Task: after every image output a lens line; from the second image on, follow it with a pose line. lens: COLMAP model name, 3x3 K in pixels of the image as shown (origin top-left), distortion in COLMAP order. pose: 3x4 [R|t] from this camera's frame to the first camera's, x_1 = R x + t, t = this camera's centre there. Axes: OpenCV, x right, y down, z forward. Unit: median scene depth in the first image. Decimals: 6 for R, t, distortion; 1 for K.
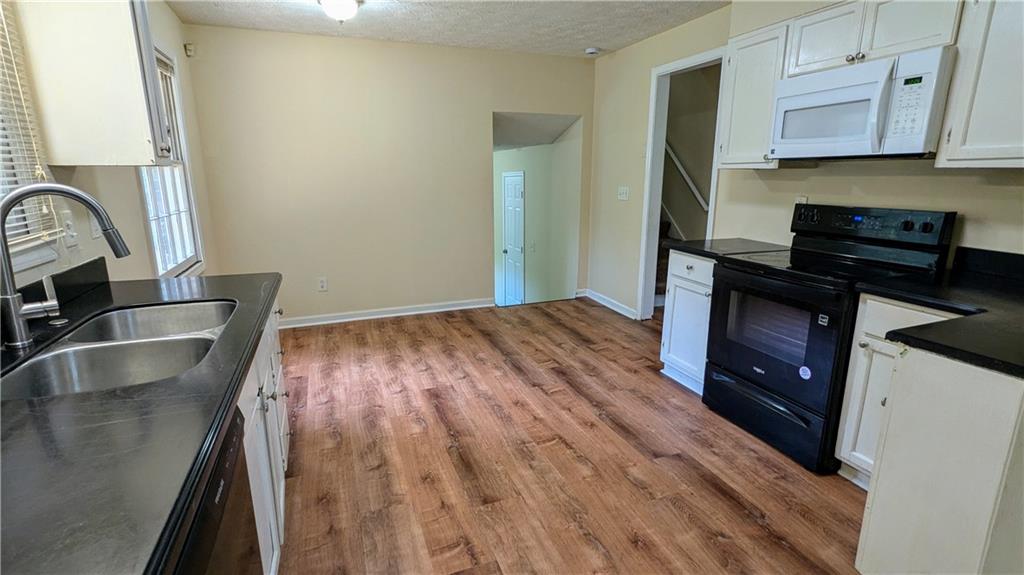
lens RADIAL K [[482.5, 0, 514.2], [0, 482.5, 286.4], [0, 0, 1]] dist [0.000515, -0.002542]
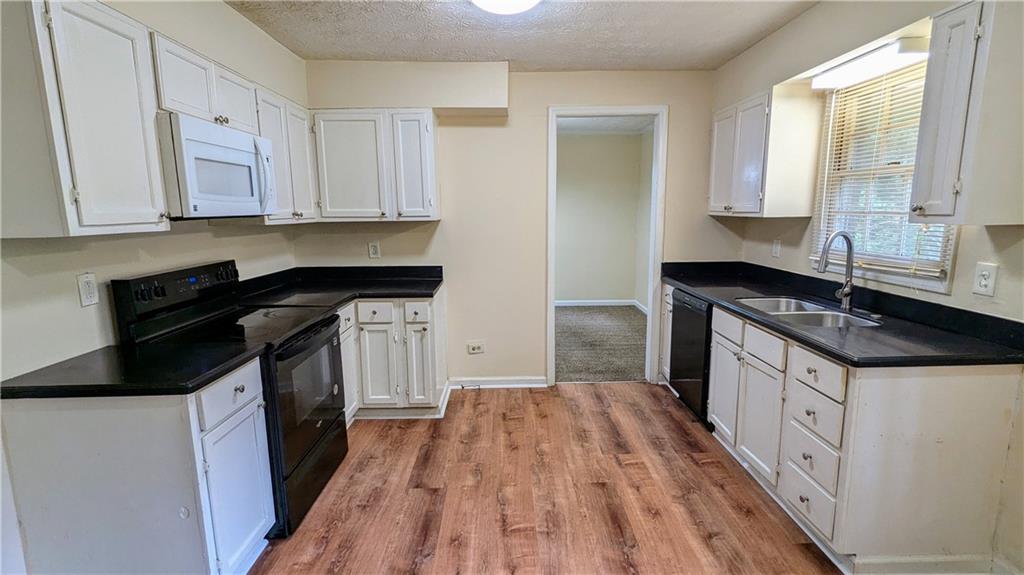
lens RADIAL K [[482.5, 0, 515.4], [0, 482.5, 286.4], [0, 0, 1]] dist [0.000515, -0.002542]
pose [[-0.940281, -0.045902, 0.337291, -0.181220], [0.086058, 0.926623, 0.366011, -0.379352], [-0.329342, 0.373180, -0.867335, 1.463725]]
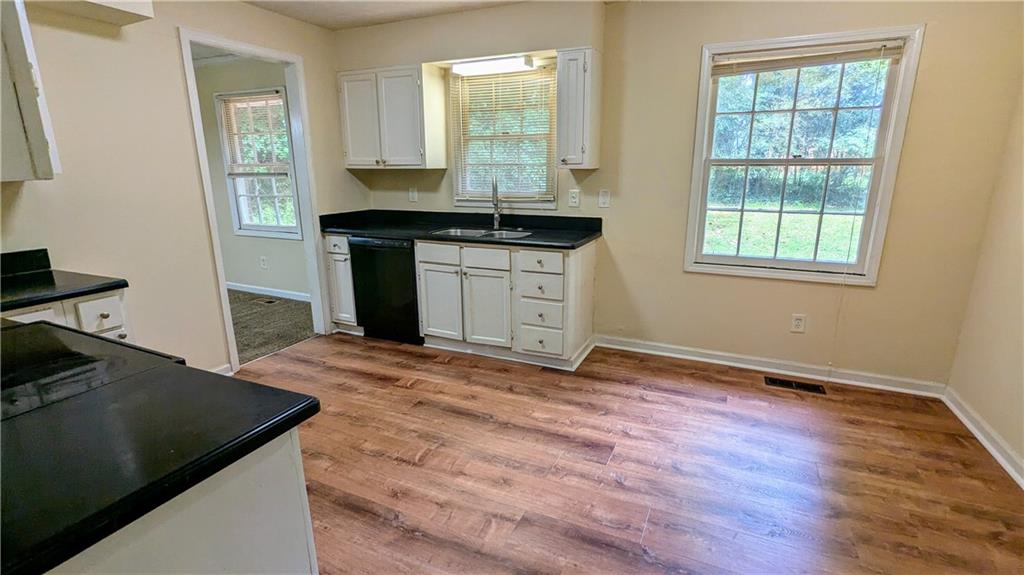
lens RADIAL K [[482.5, 0, 516.4], [0, 482.5, 287.8], [0, 0, 1]] dist [0.000515, -0.002542]
pose [[-0.716749, 0.169681, -0.676372, 0.482628], [-0.155499, 0.906630, 0.392228, -0.352114], [0.679773, 0.386304, -0.623441, 1.454955]]
